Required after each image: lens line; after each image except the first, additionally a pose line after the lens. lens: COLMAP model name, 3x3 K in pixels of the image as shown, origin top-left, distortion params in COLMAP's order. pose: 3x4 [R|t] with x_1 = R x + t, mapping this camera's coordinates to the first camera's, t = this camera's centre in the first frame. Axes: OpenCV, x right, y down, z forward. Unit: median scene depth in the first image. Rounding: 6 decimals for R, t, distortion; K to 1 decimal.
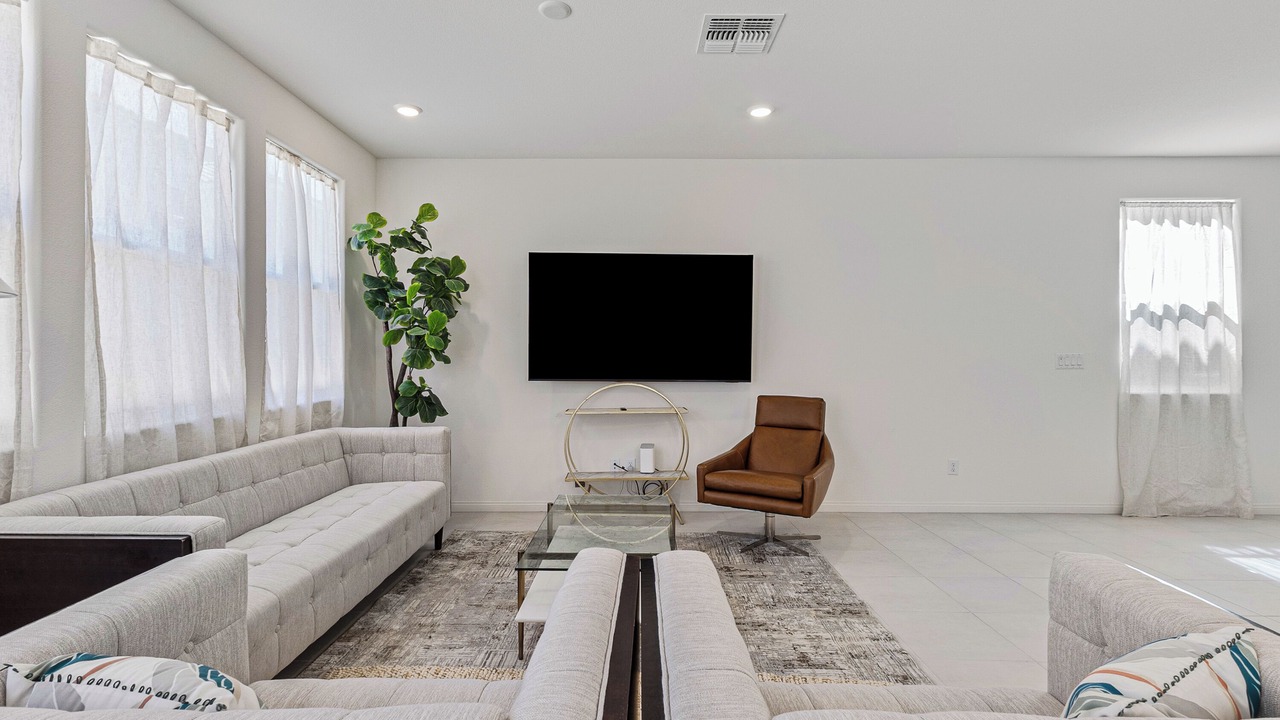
lens RADIAL K [[604.6, 0, 631.7], [0, 604.6, 353.0], [0, 0, 1]] dist [0.002862, -0.000080]
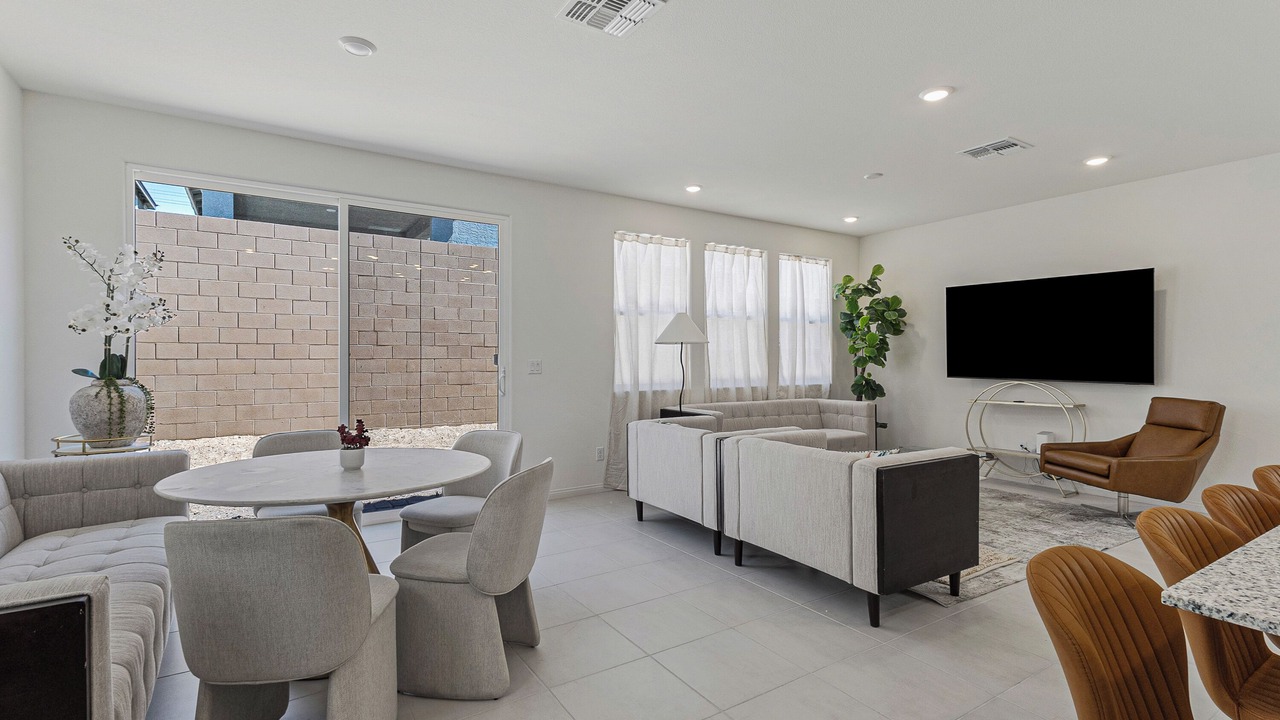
lens RADIAL K [[604.6, 0, 643.3], [0, 604.6, 359.3], [0, 0, 1]] dist [0.002862, -0.000080]
pose [[0.550195, 0.001539, -0.835035, 0.733149], [-0.000398, 0.999999, 0.001581, 0.001159], [0.835036, -0.000538, 0.550195, -0.445852]]
